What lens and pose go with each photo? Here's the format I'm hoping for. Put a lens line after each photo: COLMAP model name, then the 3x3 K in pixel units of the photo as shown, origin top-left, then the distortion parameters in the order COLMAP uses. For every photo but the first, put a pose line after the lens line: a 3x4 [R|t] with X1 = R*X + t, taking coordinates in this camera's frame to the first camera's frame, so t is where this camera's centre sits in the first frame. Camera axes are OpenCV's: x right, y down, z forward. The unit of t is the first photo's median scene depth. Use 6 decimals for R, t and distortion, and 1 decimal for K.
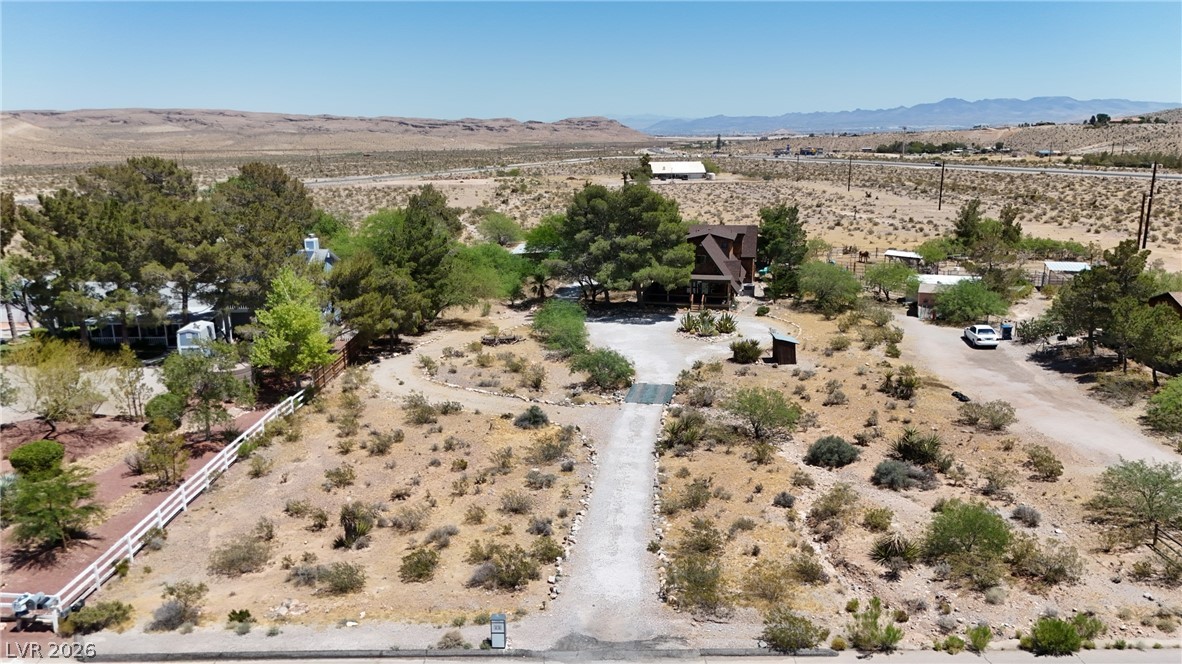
lens RADIAL K [[881.3, 0, 591.0], [0, 881.3, 332.0], [0, 0, 1]] dist [0.064772, -0.061580]
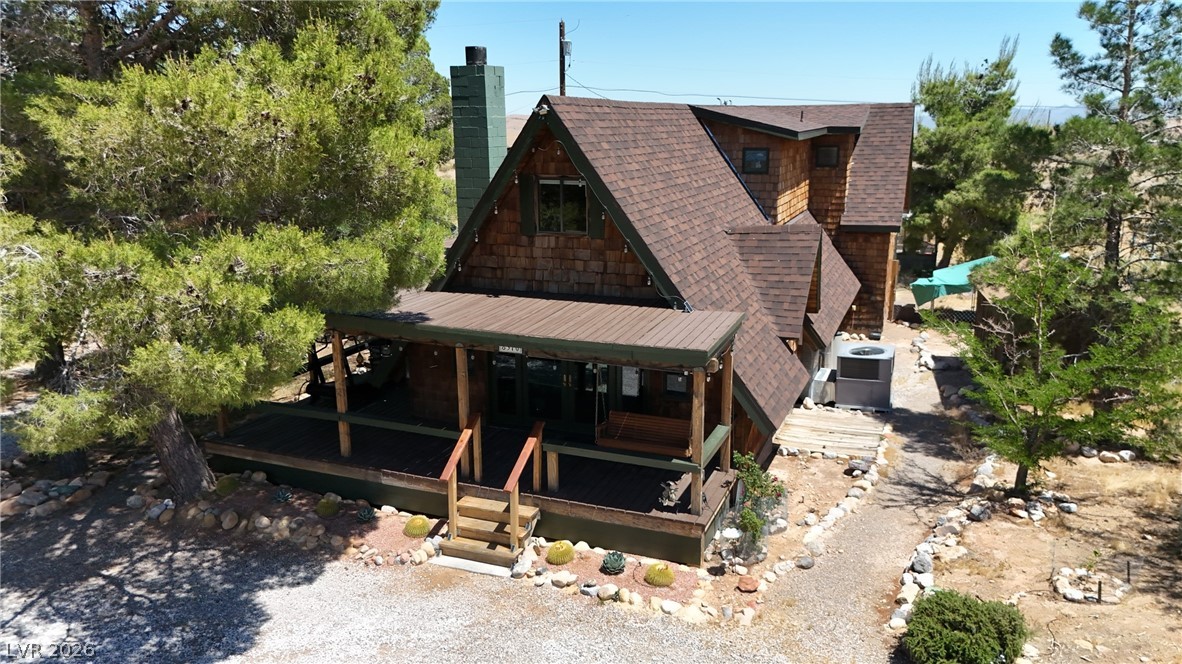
lens RADIAL K [[881.3, 0, 591.0], [0, 881.3, 332.0], [0, 0, 1]] dist [0.064772, -0.061580]
pose [[0.989200, 0.035747, -0.142144, 0.040954], [-0.035758, 0.999357, 0.002473, -0.015744], [0.142141, 0.002636, 0.989843, 0.222171]]
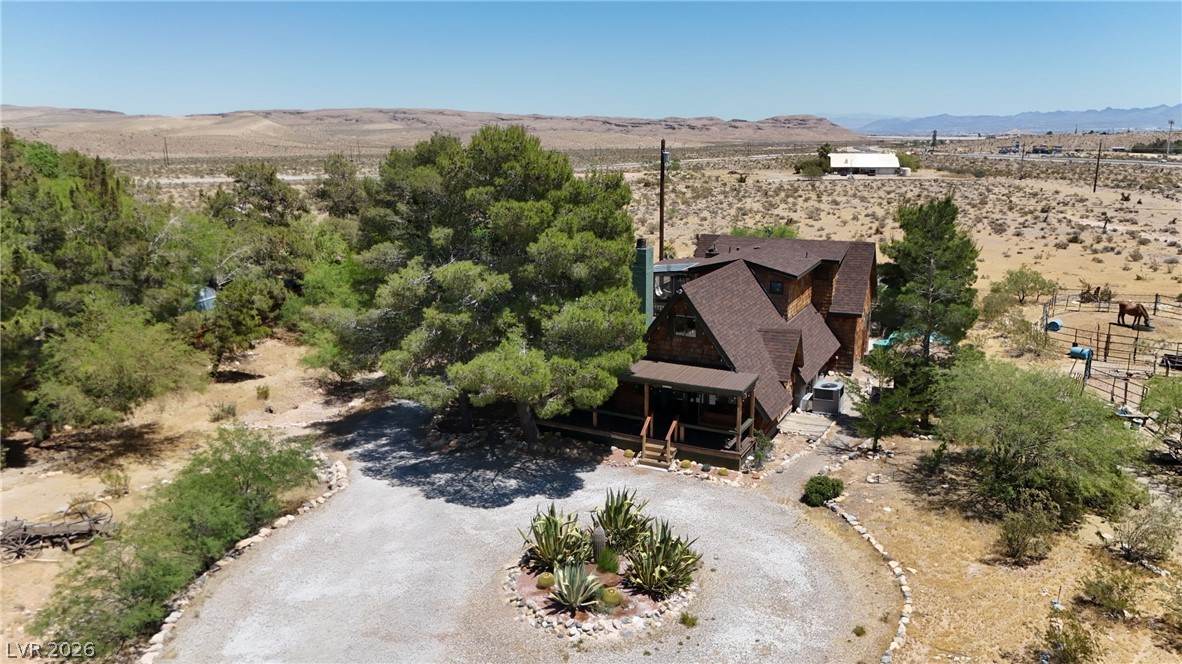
lens RADIAL K [[881.3, 0, 591.0], [0, 881.3, 332.0], [0, 0, 1]] dist [0.064772, -0.061580]
pose [[0.974289, 0.056788, -0.218027, 0.045093], [-0.056789, 0.998367, 0.006266, -0.021105], [0.218027, 0.006277, 0.975923, 0.159784]]
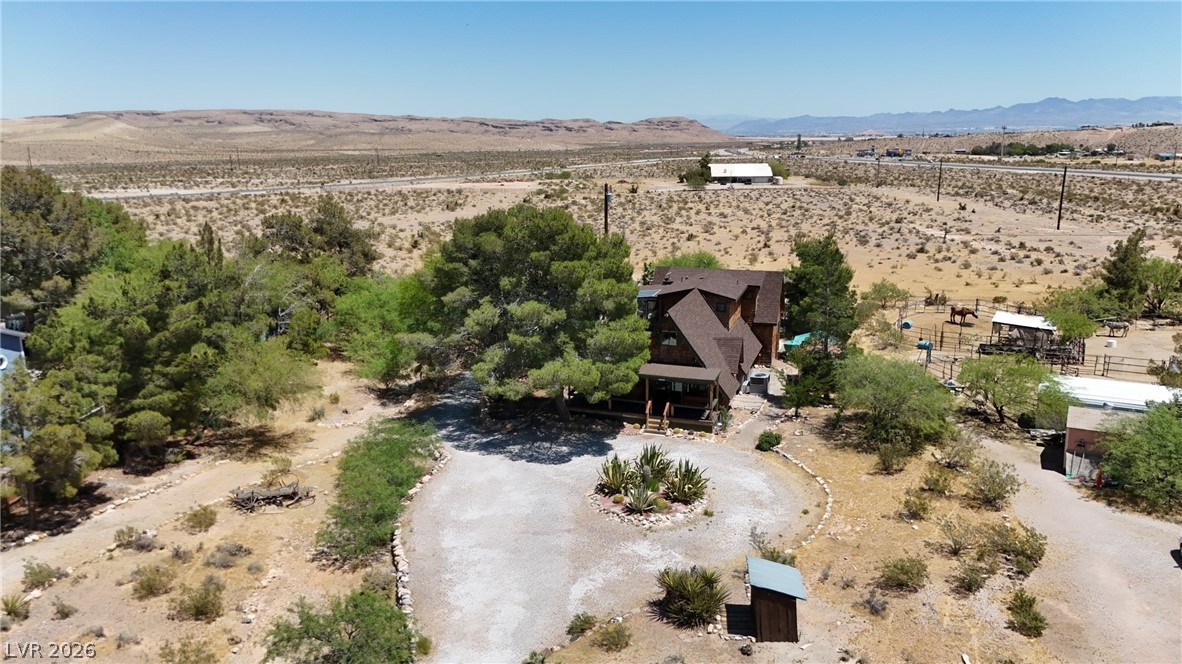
lens RADIAL K [[881.3, 0, 591.0], [0, 881.3, 332.0], [0, 0, 1]] dist [0.064772, -0.061580]
pose [[0.995921, 0.022357, -0.087419, 0.032900], [-0.022418, 0.999749, 0.000289, -0.022603], [0.087404, 0.001671, 0.996172, 0.110020]]
